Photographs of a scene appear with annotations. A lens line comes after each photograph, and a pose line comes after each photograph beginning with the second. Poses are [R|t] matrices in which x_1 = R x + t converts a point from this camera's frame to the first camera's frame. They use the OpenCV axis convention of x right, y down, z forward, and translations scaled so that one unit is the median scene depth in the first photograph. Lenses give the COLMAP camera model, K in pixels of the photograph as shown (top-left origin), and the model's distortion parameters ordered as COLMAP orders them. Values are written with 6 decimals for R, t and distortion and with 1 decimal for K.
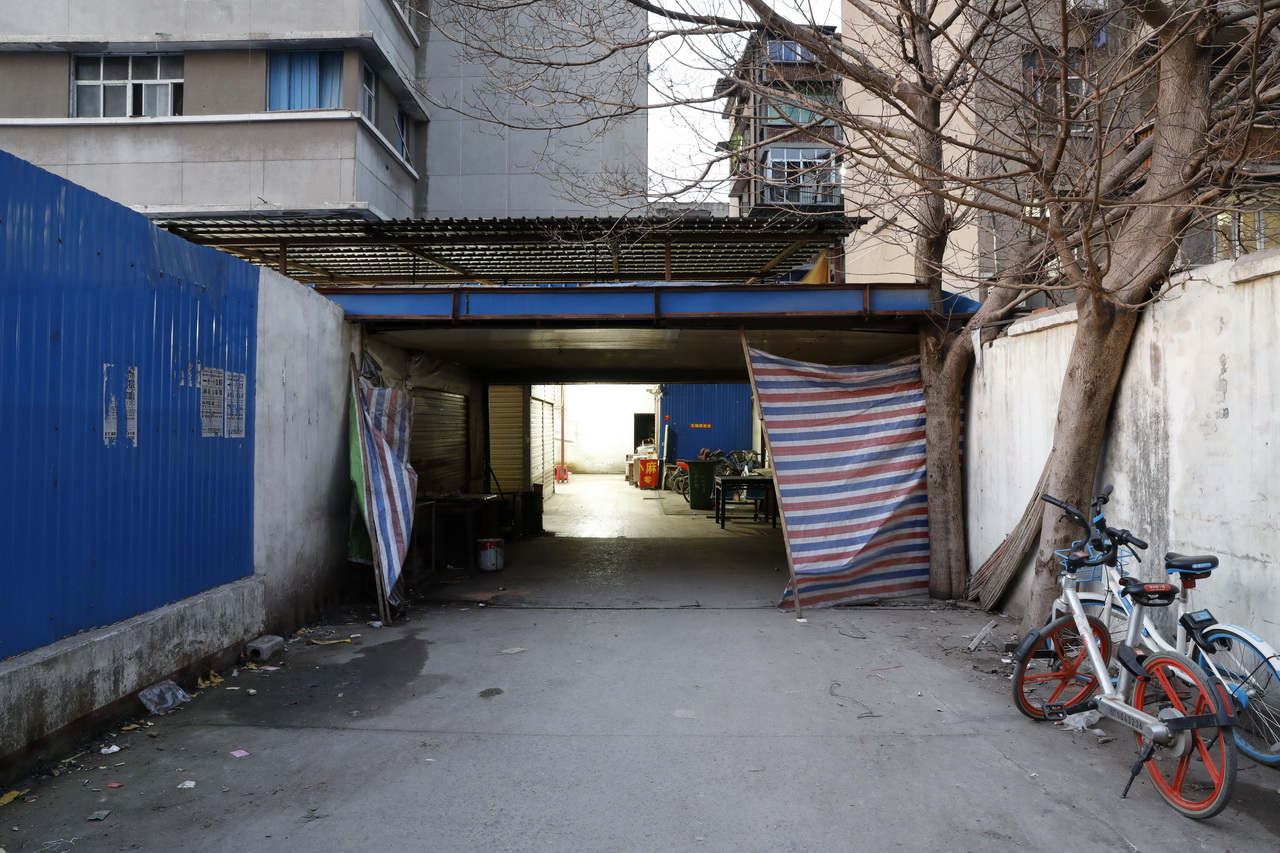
lens RADIAL K [[867.8, 0, 640.0], [0, 867.8, 426.5], [0, 0, 1]] dist [-0.110300, 0.087418]
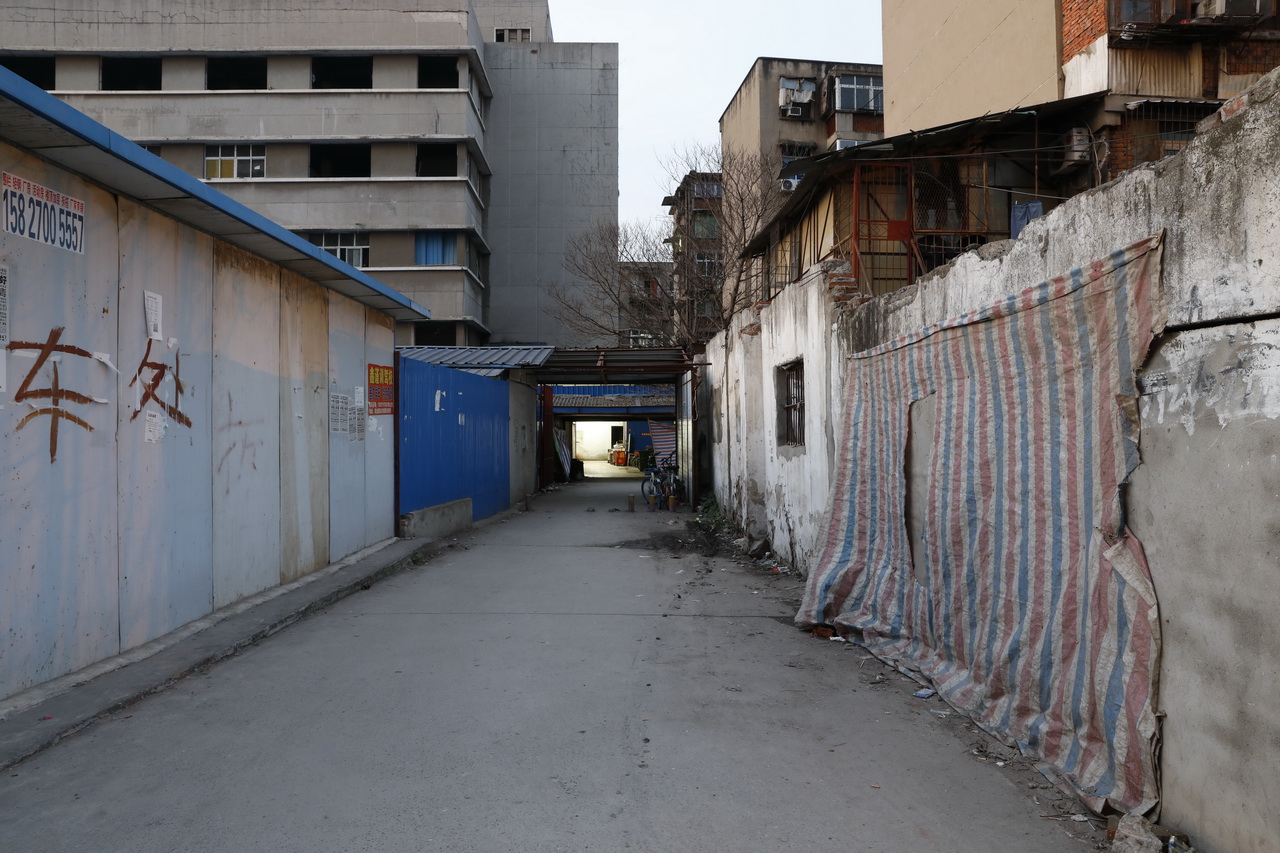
lens RADIAL K [[867.8, 0, 640.0], [0, 867.8, 426.5], [0, 0, 1]] dist [-0.110300, 0.087418]
pose [[0.999065, -0.000693, 0.043230, -0.029100], [0.000625, 0.999999, 0.001575, -0.020009], [-0.043231, -0.001547, 0.999064, -0.911854]]
